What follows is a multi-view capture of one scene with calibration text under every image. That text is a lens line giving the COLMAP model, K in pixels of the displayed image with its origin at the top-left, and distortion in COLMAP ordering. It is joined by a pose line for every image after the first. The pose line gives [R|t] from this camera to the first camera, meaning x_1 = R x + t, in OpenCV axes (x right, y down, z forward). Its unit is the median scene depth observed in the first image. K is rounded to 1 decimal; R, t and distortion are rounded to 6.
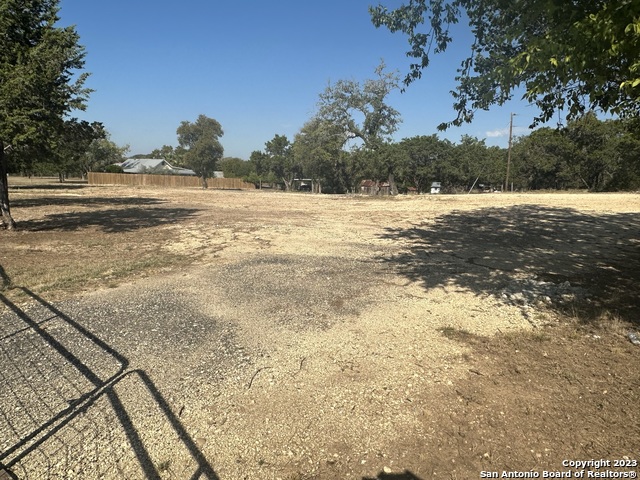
lens RADIAL K [[436.5, 0, 320.6], [0, 436.5, 240.9], [0, 0, 1]] dist [0.003851, -0.000667]
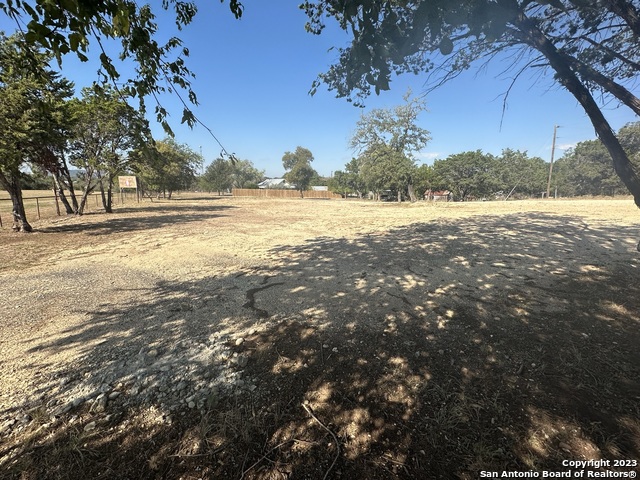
lens RADIAL K [[296.9, 0, 319.1], [0, 296.9, 237.5], [0, 0, 1]] dist [-0.001452, -0.000271]
pose [[0.948287, 0.030001, -0.315993, 0.108071], [-0.025518, 0.999507, 0.018315, -0.011086], [0.316387, -0.009304, 0.948585, 0.097141]]
